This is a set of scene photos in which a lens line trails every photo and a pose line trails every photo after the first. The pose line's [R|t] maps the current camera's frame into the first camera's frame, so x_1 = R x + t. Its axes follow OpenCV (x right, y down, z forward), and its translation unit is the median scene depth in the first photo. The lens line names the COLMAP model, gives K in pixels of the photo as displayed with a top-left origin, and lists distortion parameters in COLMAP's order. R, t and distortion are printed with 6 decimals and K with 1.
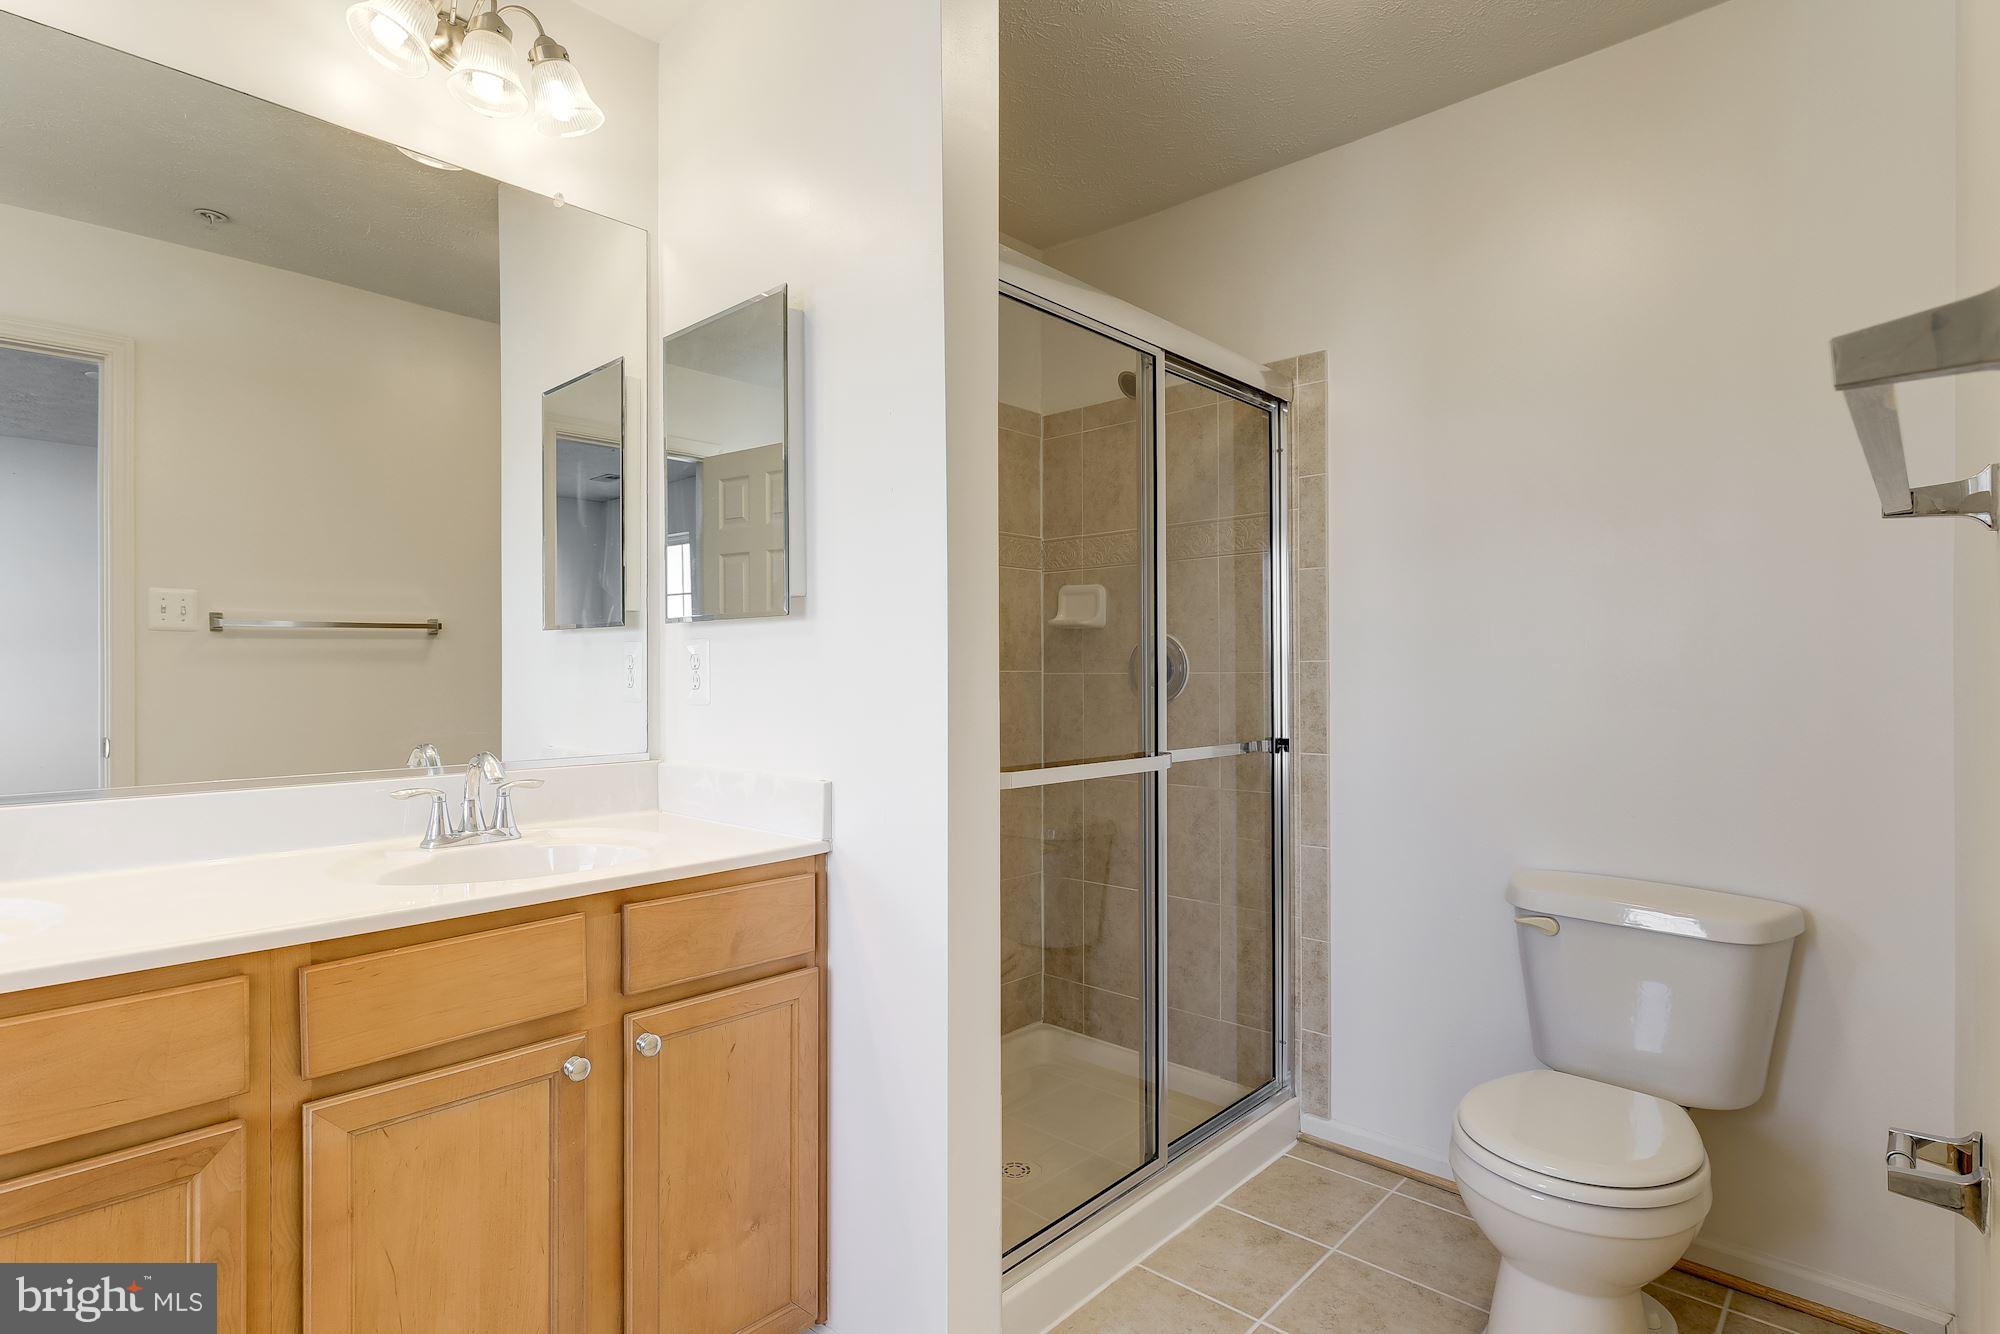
lens RADIAL K [[1005.4, 0, 1014.0], [0, 1005.4, 671.7], [0, 0, 1]] dist [-0.003589, 0.001328]
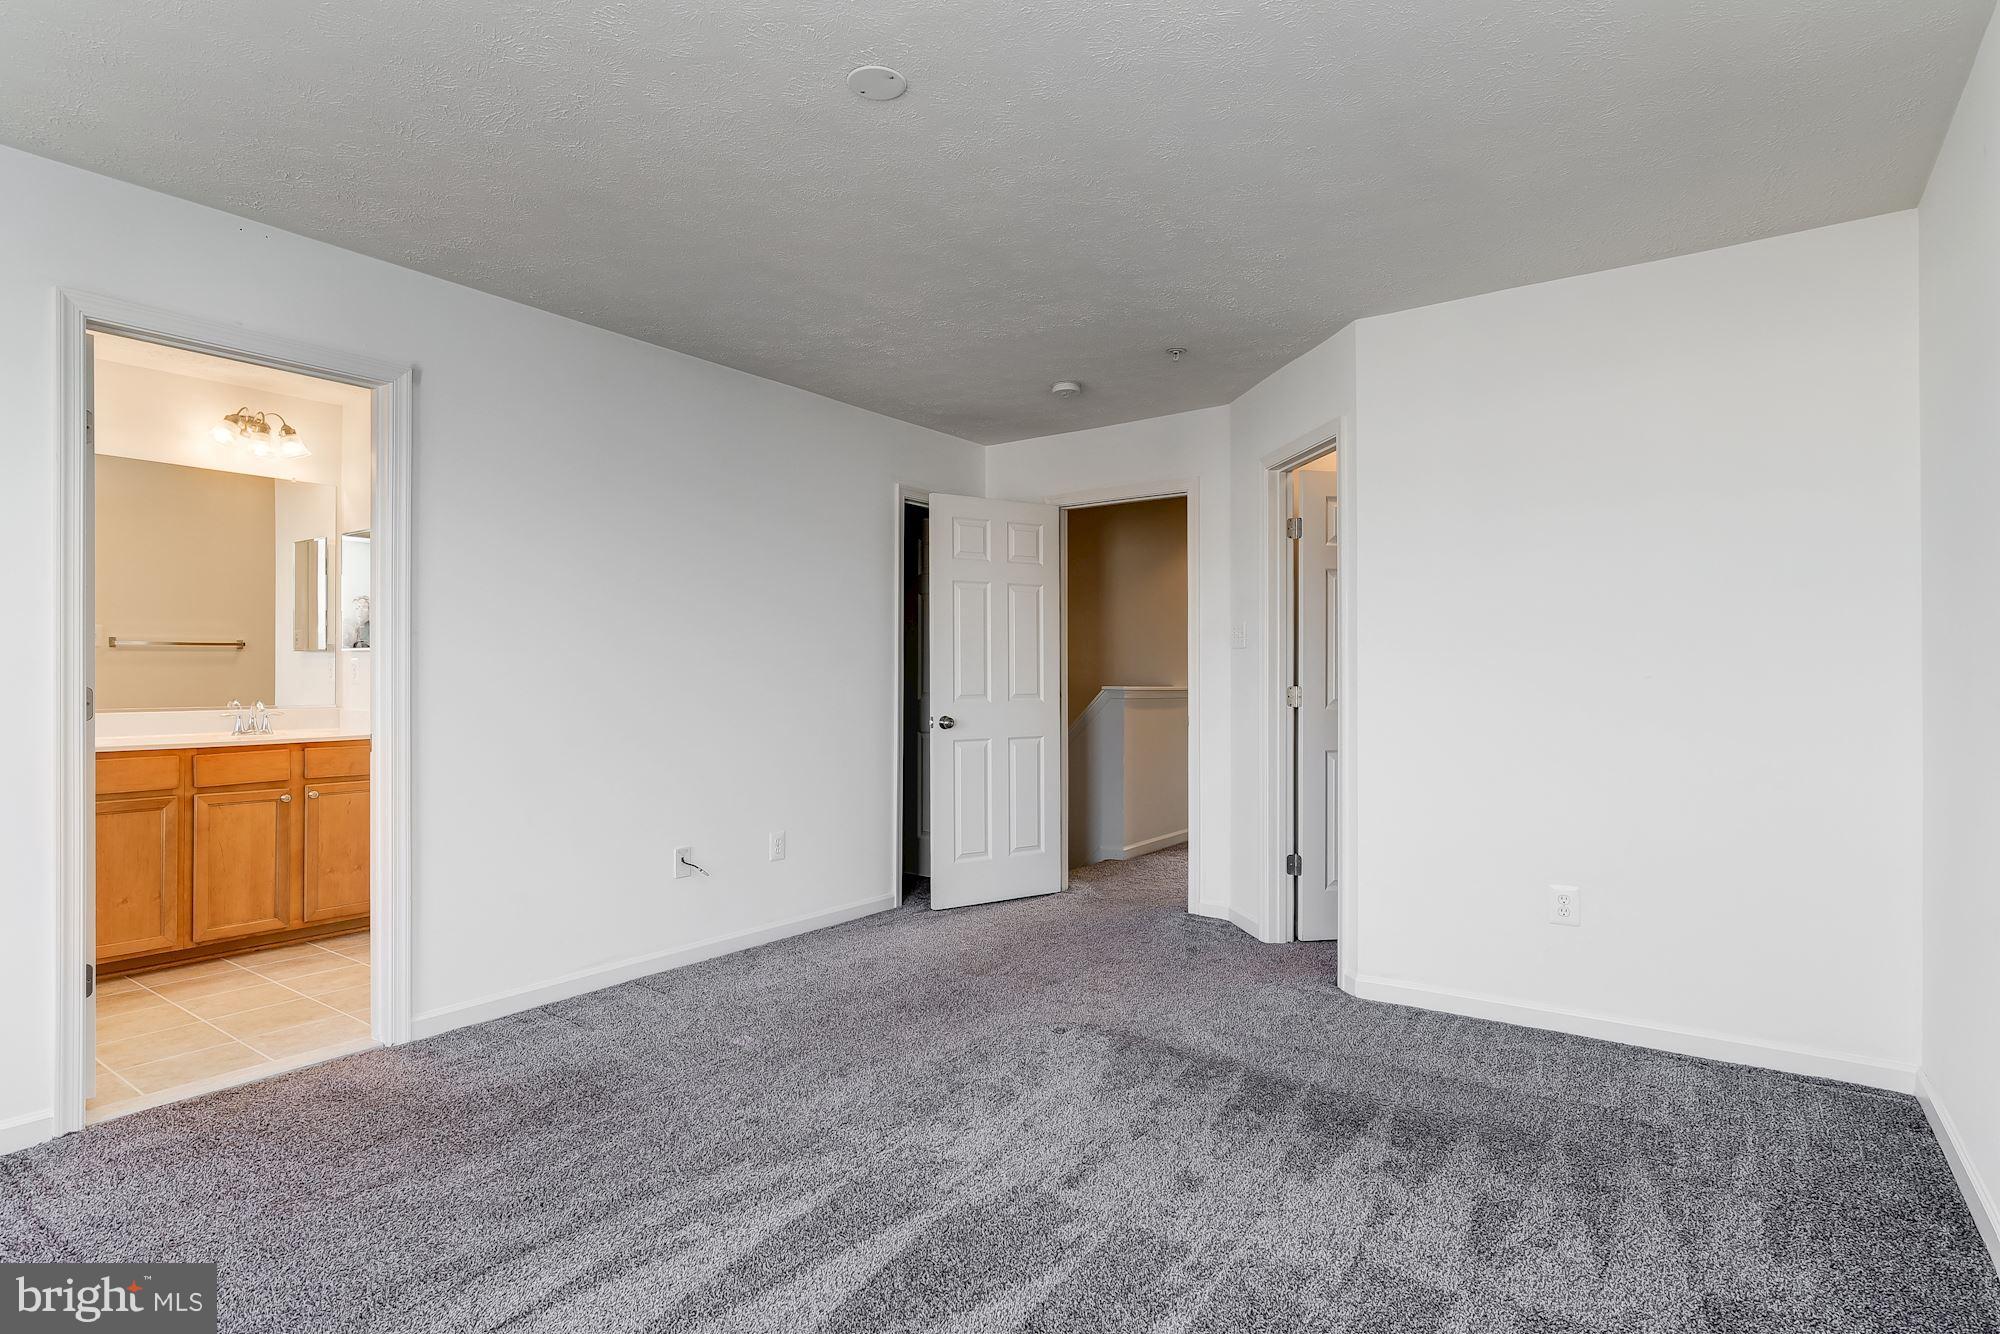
lens RADIAL K [[1005.4, 0, 993.6], [0, 1005.4, 672.6], [0, 0, 1]] dist [-0.003589, 0.001328]
pose [[0.993296, 0.003773, 0.115540, 1.350595], [-0.002953, 0.999969, -0.007273, 0.024551], [-0.115564, 0.006883, 0.993276, -2.289797]]
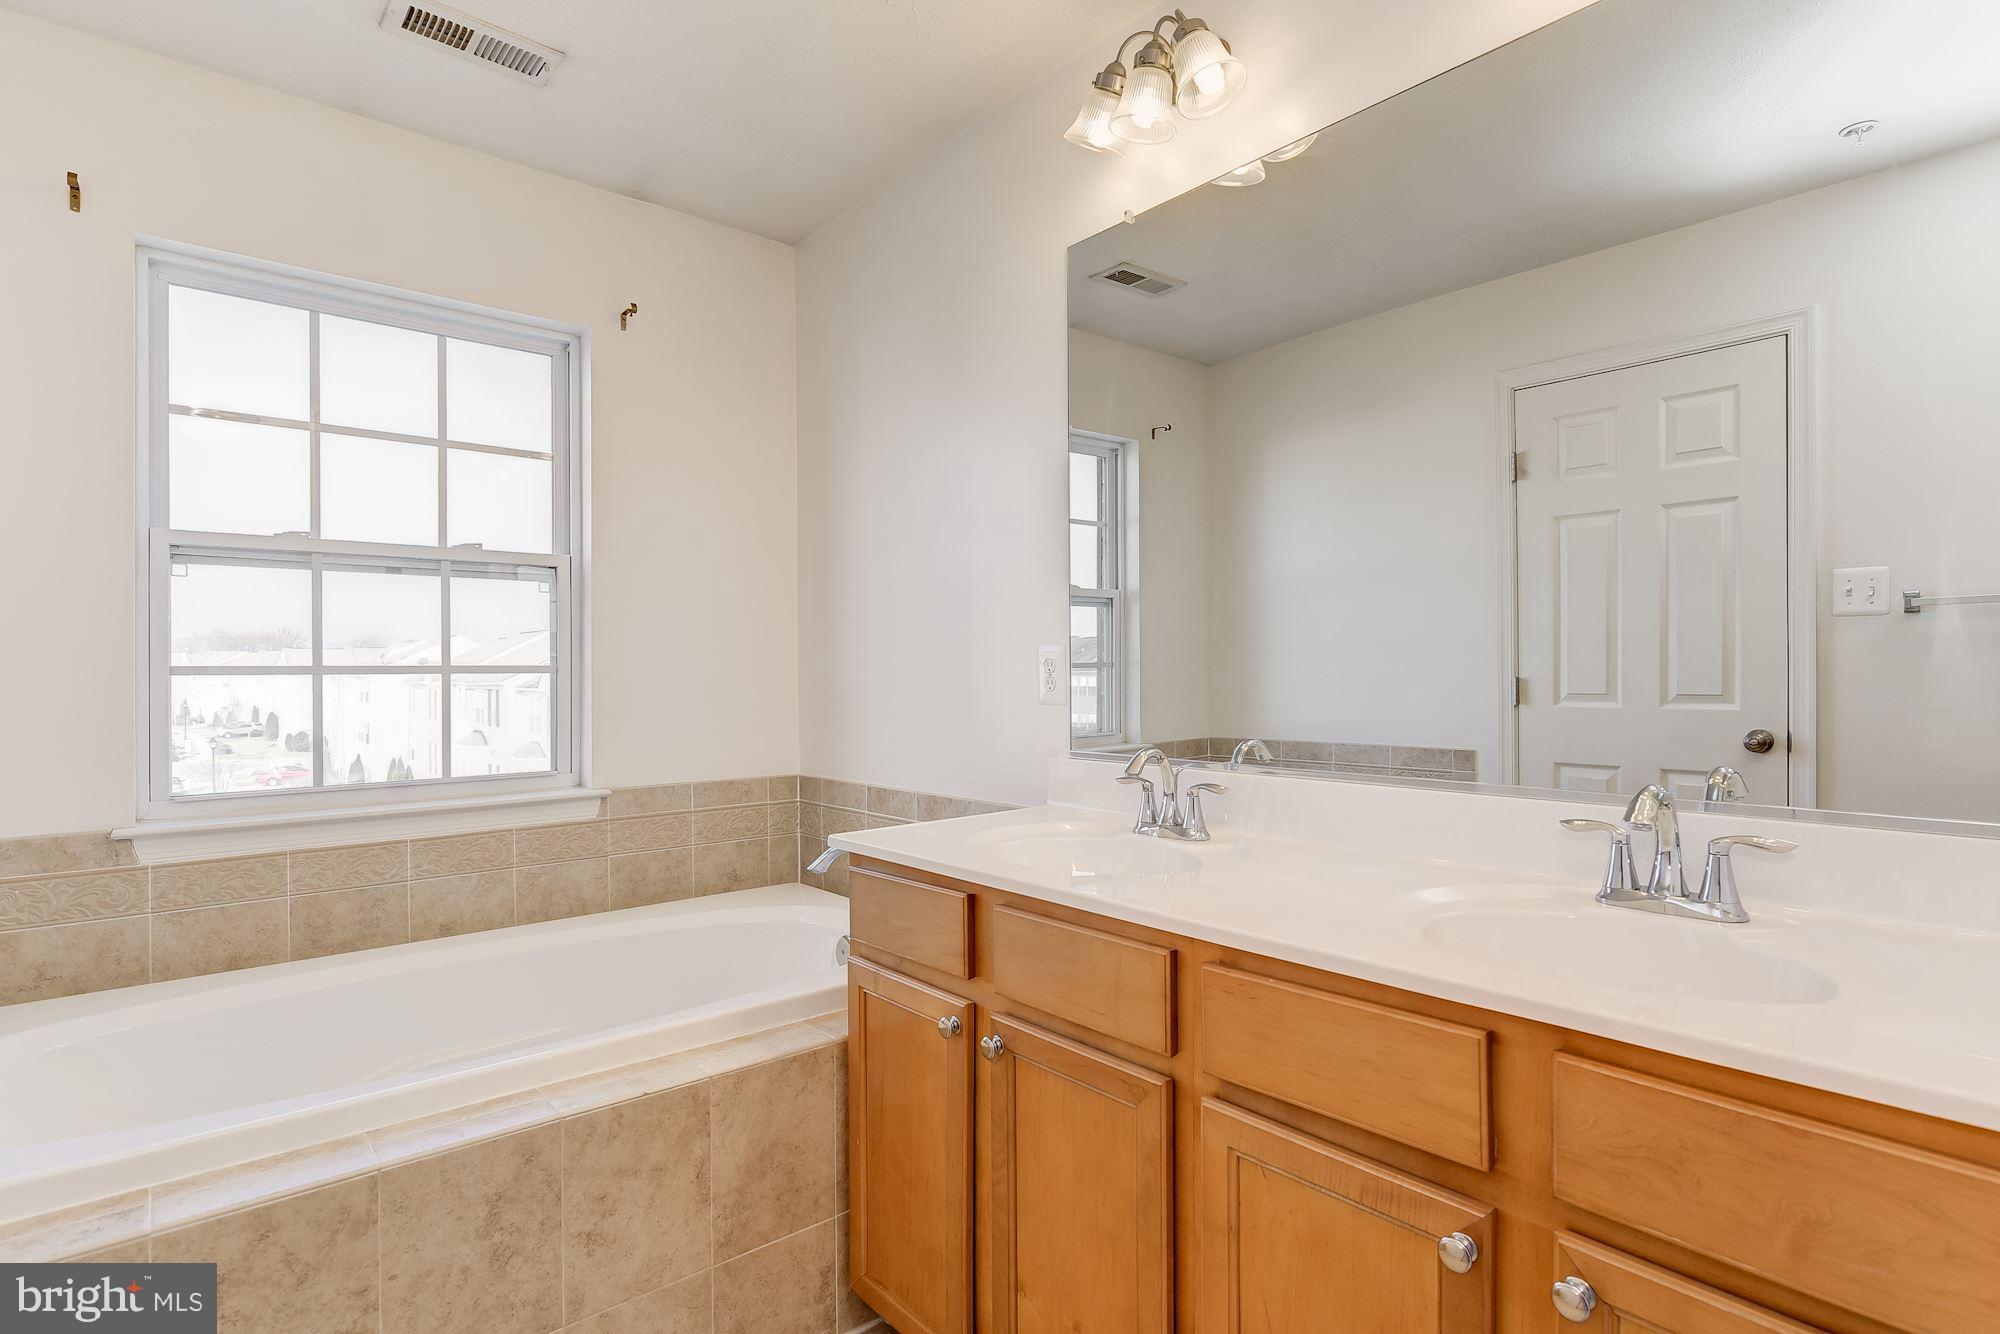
lens RADIAL K [[1005.4, 0, 993.0], [0, 1005.4, 662.1], [0, 0, 1]] dist [-0.003589, 0.001328]
pose [[-0.124714, 0.000217, -0.992193, 0.283908], [0.009321, 0.999956, -0.000953, -0.013462], [0.992149, -0.009367, -0.124711, 0.753346]]
